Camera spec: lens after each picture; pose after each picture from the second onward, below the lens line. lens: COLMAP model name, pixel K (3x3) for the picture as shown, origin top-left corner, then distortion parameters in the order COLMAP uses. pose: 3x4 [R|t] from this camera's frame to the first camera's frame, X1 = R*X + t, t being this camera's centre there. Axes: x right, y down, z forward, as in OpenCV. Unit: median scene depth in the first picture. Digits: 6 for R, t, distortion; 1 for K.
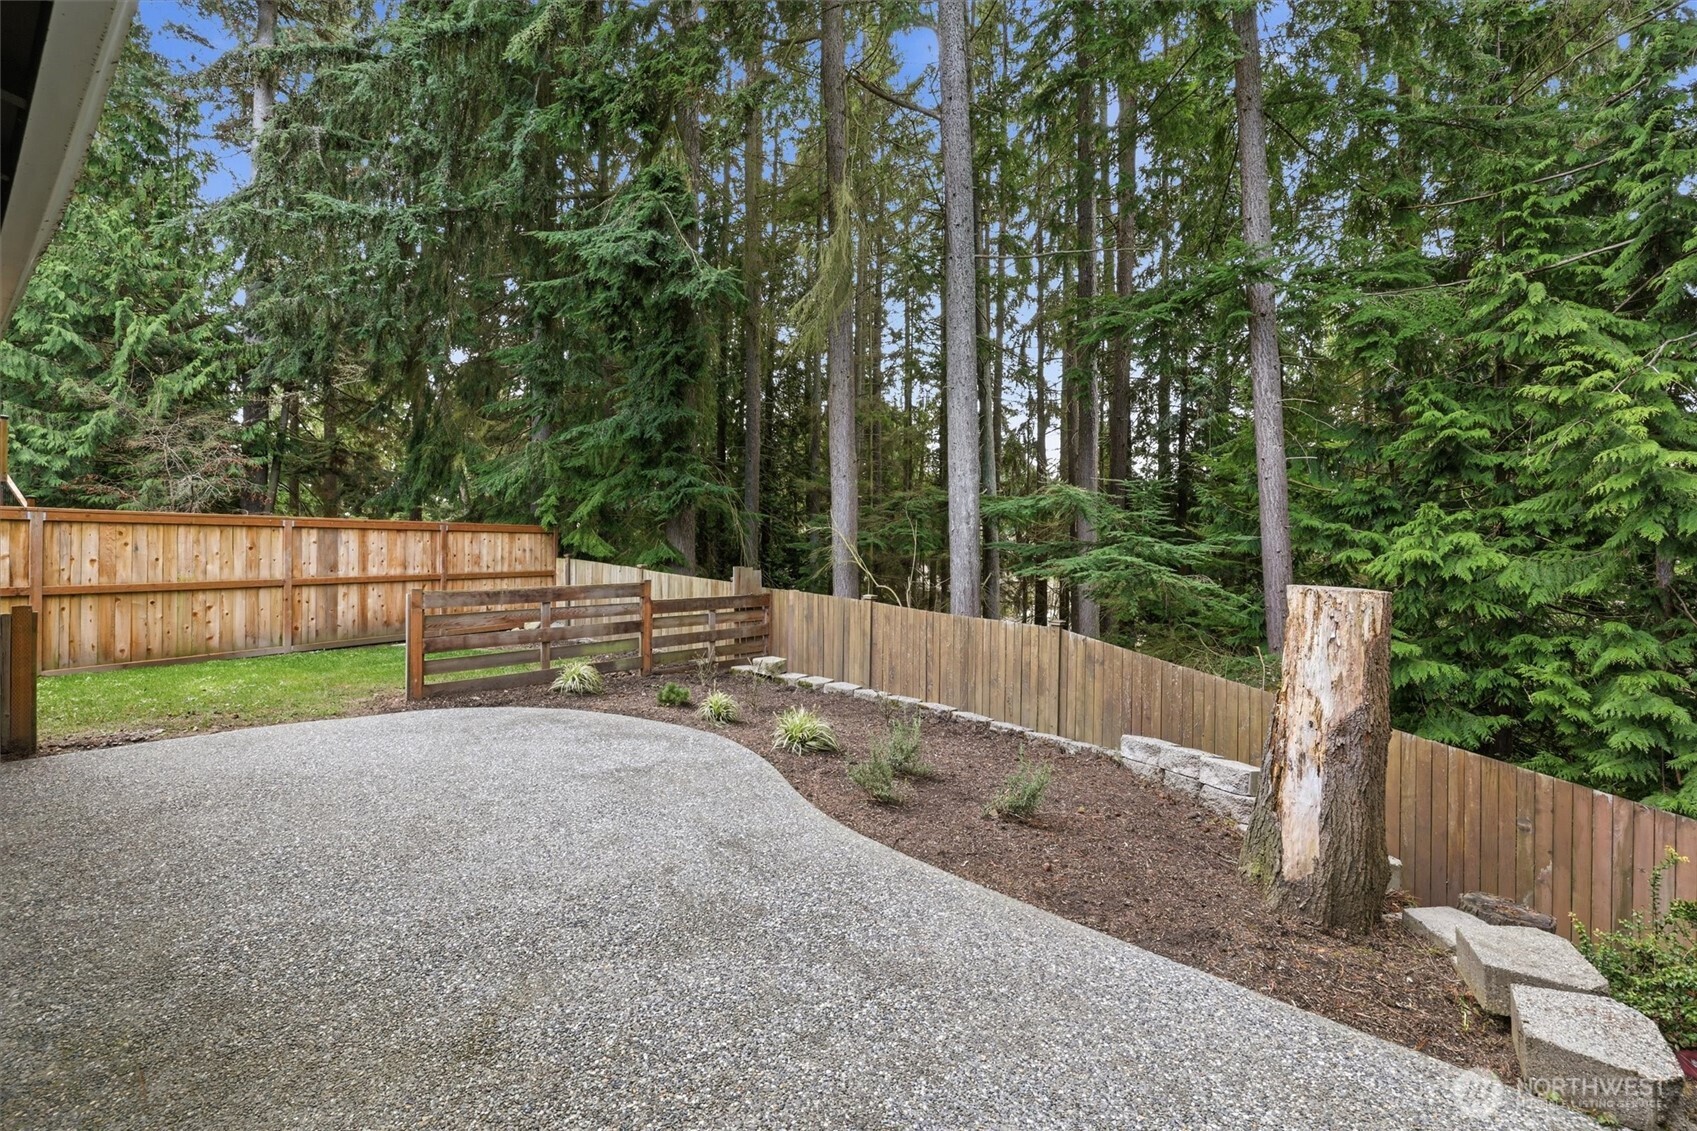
lens RADIAL K [[739.3, 0, 846.6], [0, 739.3, 546.2], [0, 0, 1]] dist [0.000341, -0.000113]
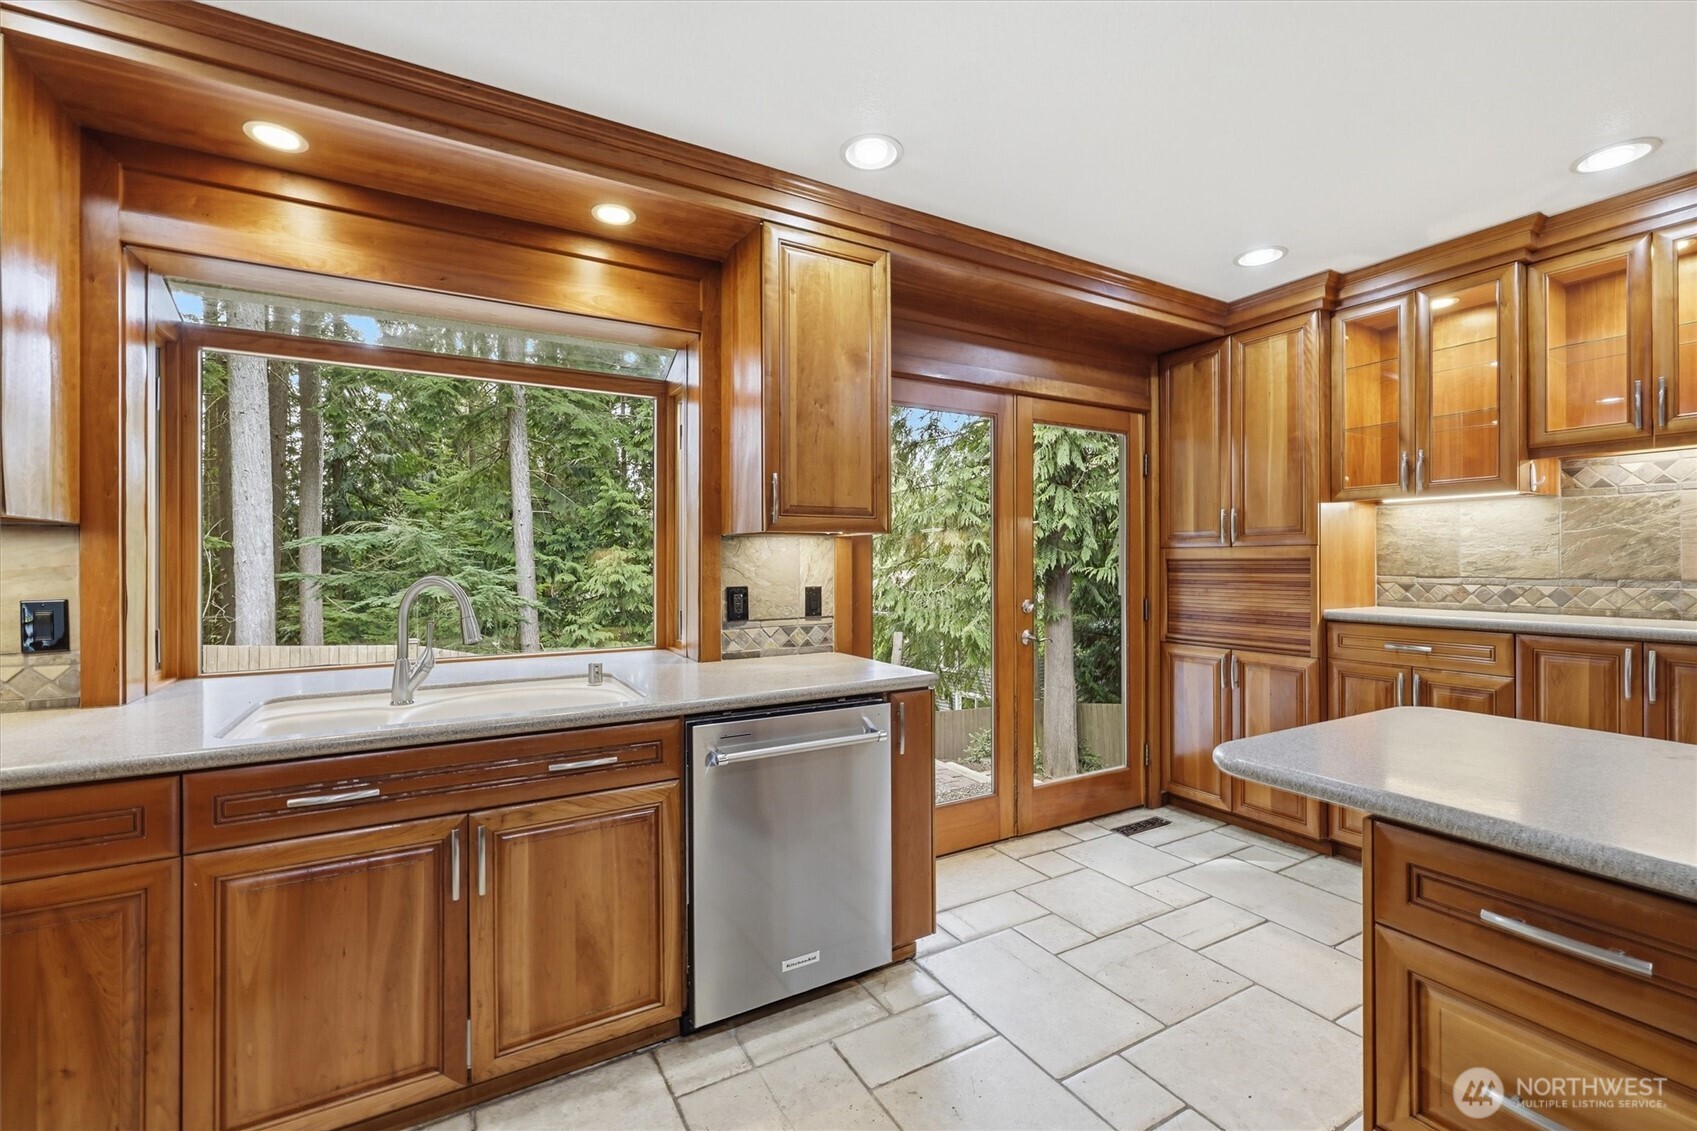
lens RADIAL K [[714.5, 0, 844.5], [0, 714.5, 563.6], [0, 0, 1]] dist [-0.000983, 0.000334]
pose [[0.382961, -0.005755, 0.923747, -0.508601], [0.001584, 0.999983, 0.005573, -0.027302], [-0.923763, -0.000671, 0.382963, -0.100983]]
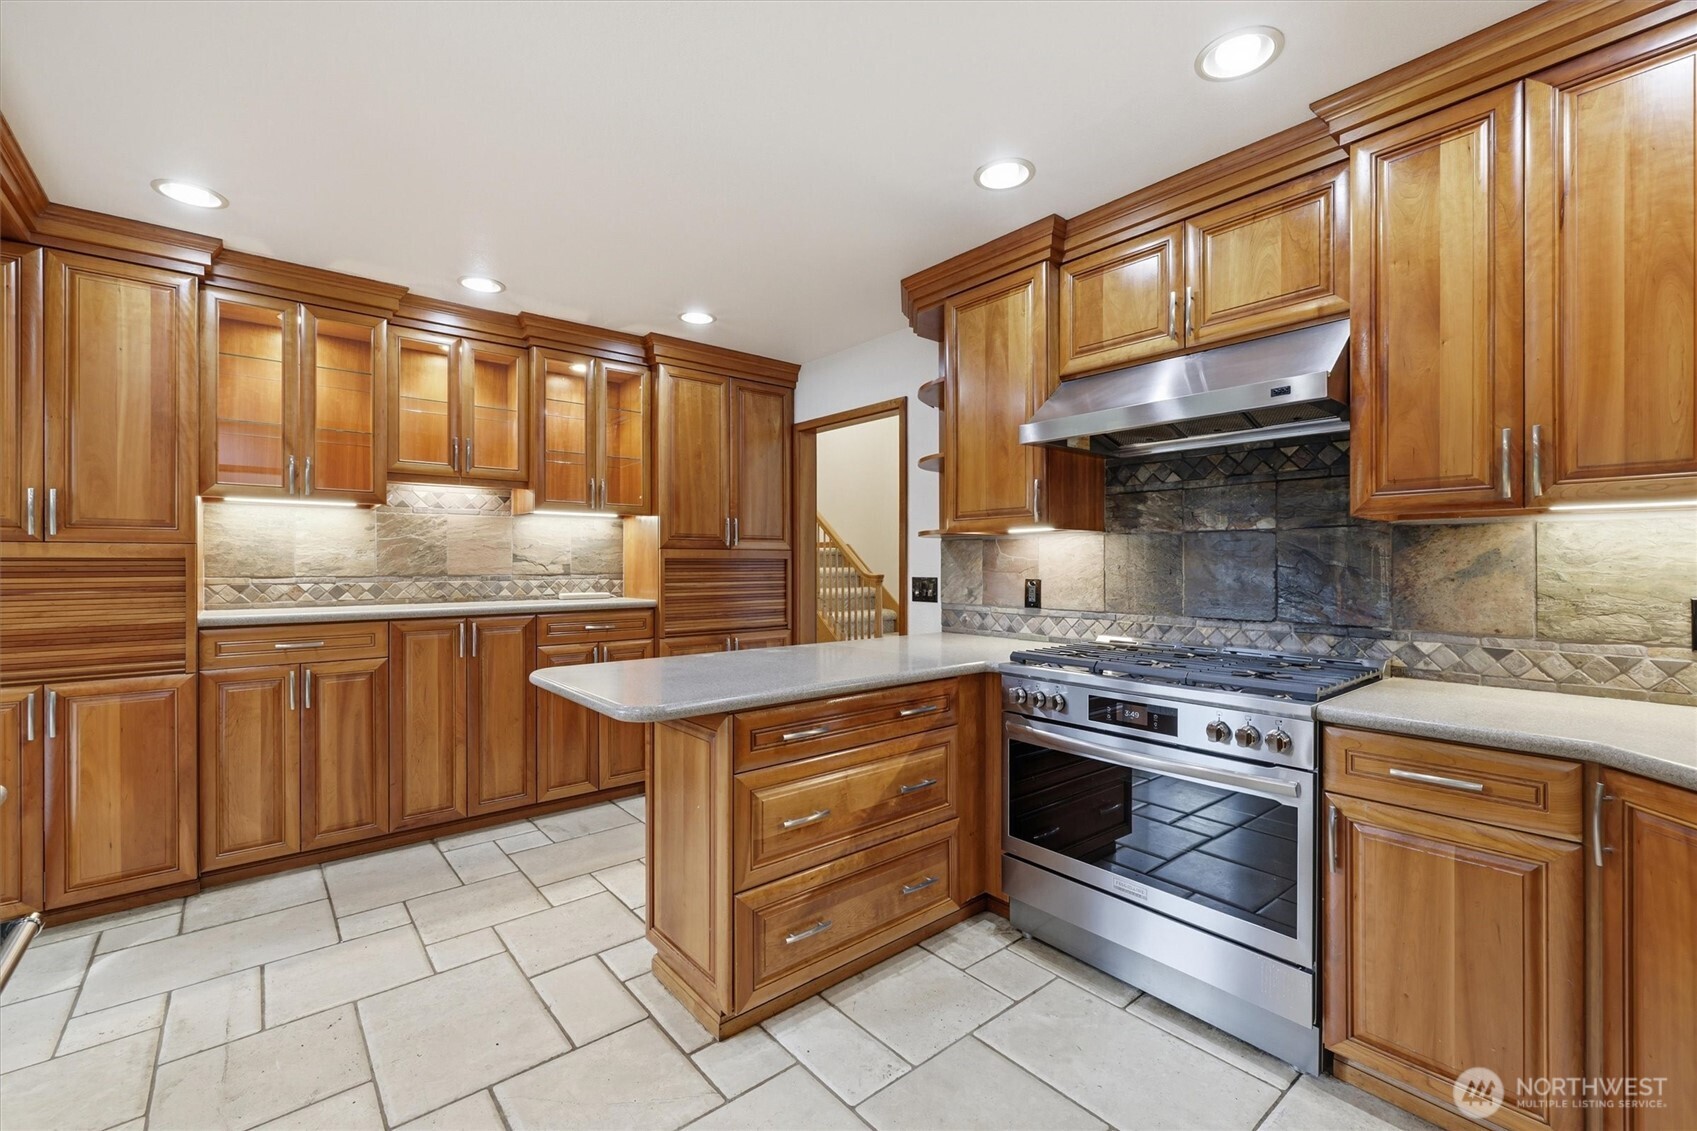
lens RADIAL K [[714.5, 0, 844.5], [0, 714.5, 563.6], [0, 0, 1]] dist [-0.000983, 0.000334]
pose [[-0.977959, -0.002084, 0.208787, -0.424470], [-0.002304, 0.999997, -0.000810, -0.025421], [-0.208784, -0.001273, -0.977961, 0.080579]]
